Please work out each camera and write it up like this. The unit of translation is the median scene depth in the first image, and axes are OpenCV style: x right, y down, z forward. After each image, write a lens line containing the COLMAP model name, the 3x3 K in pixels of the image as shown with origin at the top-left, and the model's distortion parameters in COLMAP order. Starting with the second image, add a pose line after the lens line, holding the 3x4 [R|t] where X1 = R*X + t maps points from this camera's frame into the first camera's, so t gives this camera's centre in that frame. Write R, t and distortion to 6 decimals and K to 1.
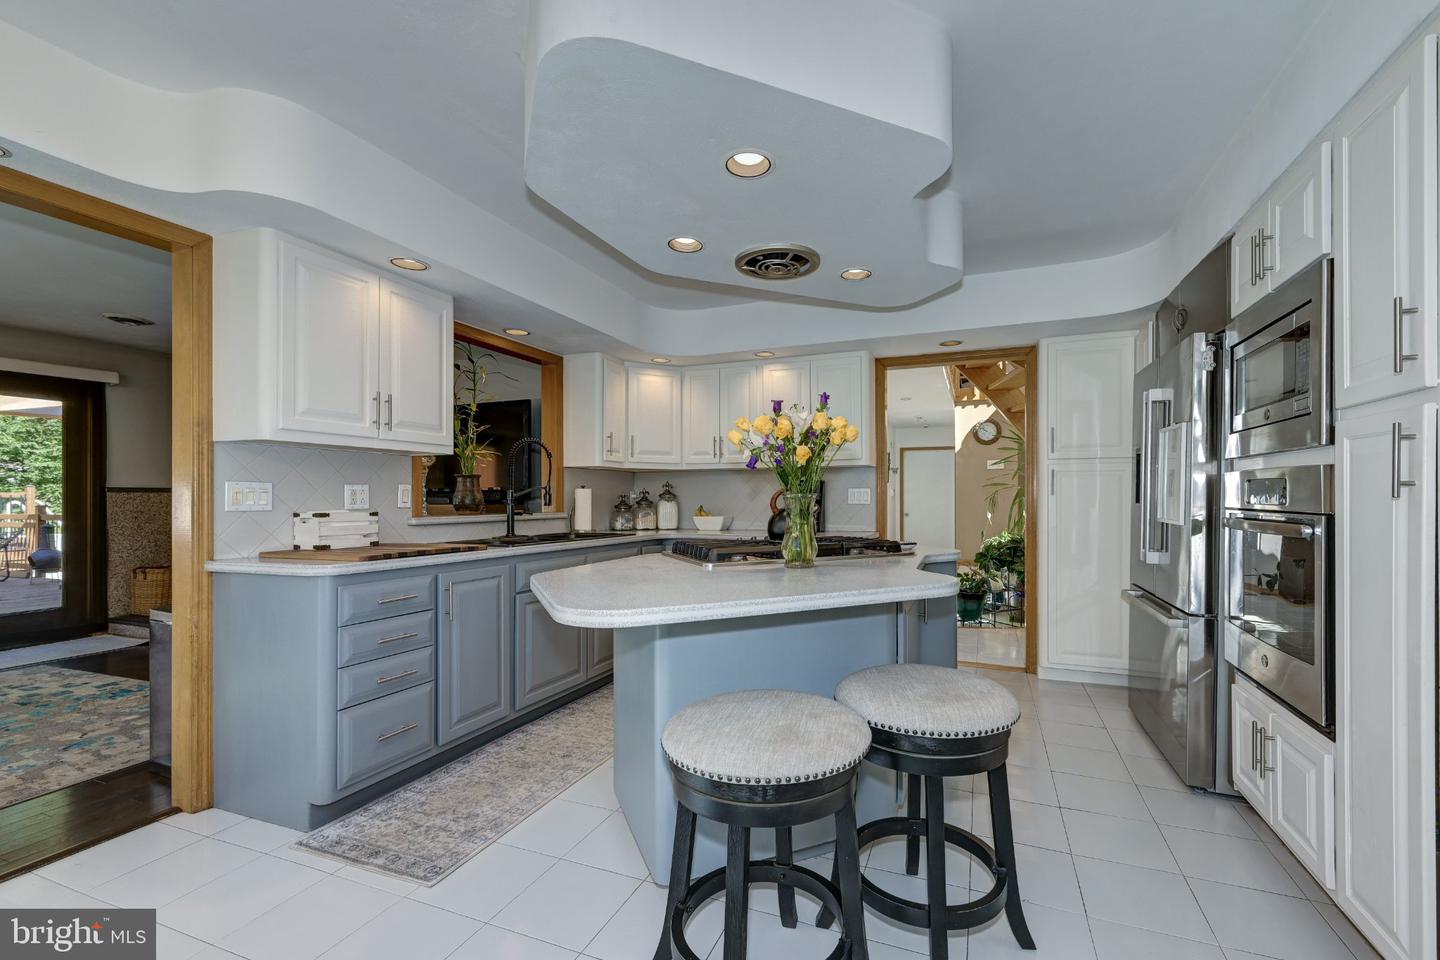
lens RADIAL K [[595.4, 0, 763.9], [0, 595.4, 497.7], [0, 0, 1]] dist [0.000896, 0.000152]
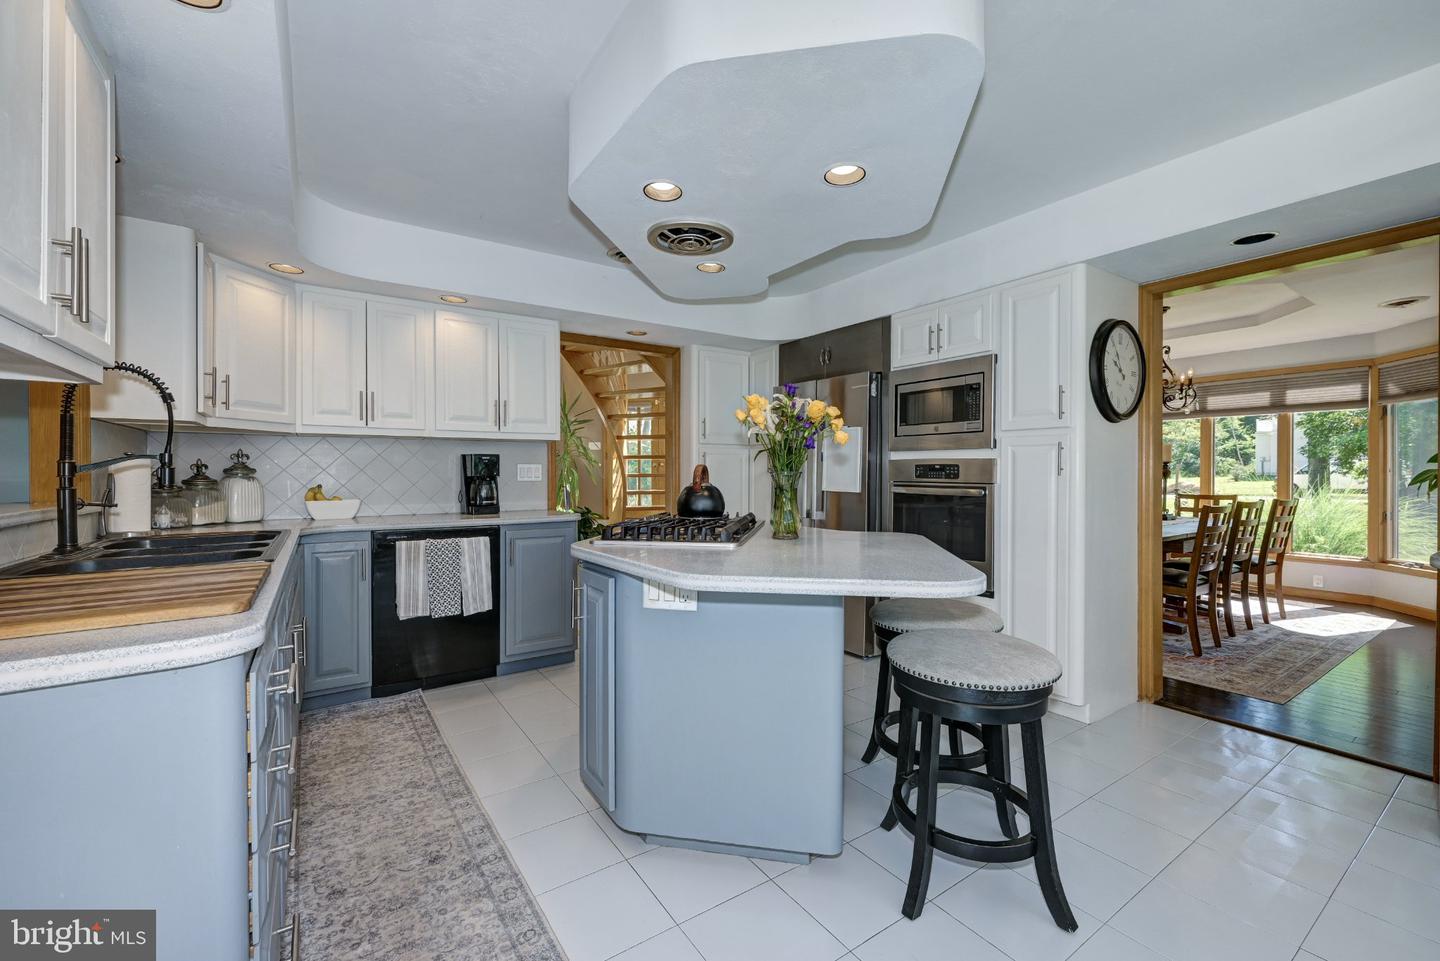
lens RADIAL K [[582.8, 0, 720.0], [0, 582.8, 480.5], [0, 0, 1]] dist [0.002123, 0.000505]
pose [[0.583129, -0.008621, 0.812334, -0.440555], [-0.001260, 0.999933, 0.011516, -0.001405], [-0.812379, -0.007739, 0.583079, 0.233210]]
